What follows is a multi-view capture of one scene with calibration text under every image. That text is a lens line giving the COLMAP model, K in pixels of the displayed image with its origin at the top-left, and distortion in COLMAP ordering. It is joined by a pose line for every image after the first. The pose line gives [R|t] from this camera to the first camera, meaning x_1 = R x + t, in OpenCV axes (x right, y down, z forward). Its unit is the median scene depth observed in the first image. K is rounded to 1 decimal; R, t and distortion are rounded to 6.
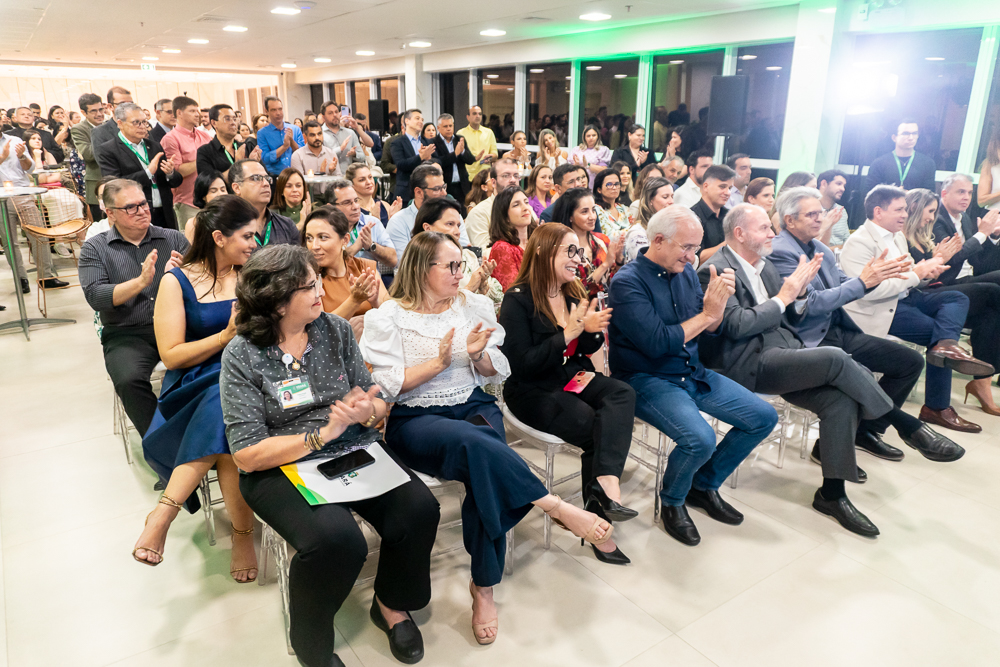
lens RADIAL K [[679.0, 0, 523.6], [0, 679.0, 333.3], [0, 0, 1]] dist [-0.008425, -0.001787]
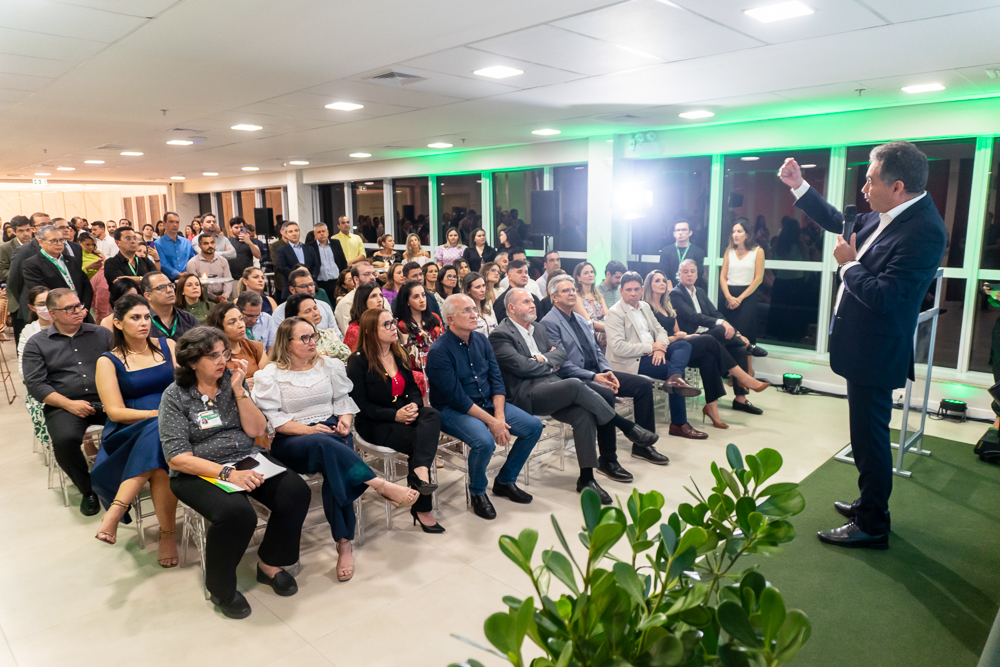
lens RADIAL K [[664.0, 0, 500.0], [0, 664.0, 333.5], [0, 0, 1]] dist [-0.009576, -0.004188]
pose [[0.990592, -0.047266, 0.128427, 0.071101], [0.063139, 0.990460, -0.122484, 0.062921], [-0.121412, 0.129440, 0.984126, -0.311837]]
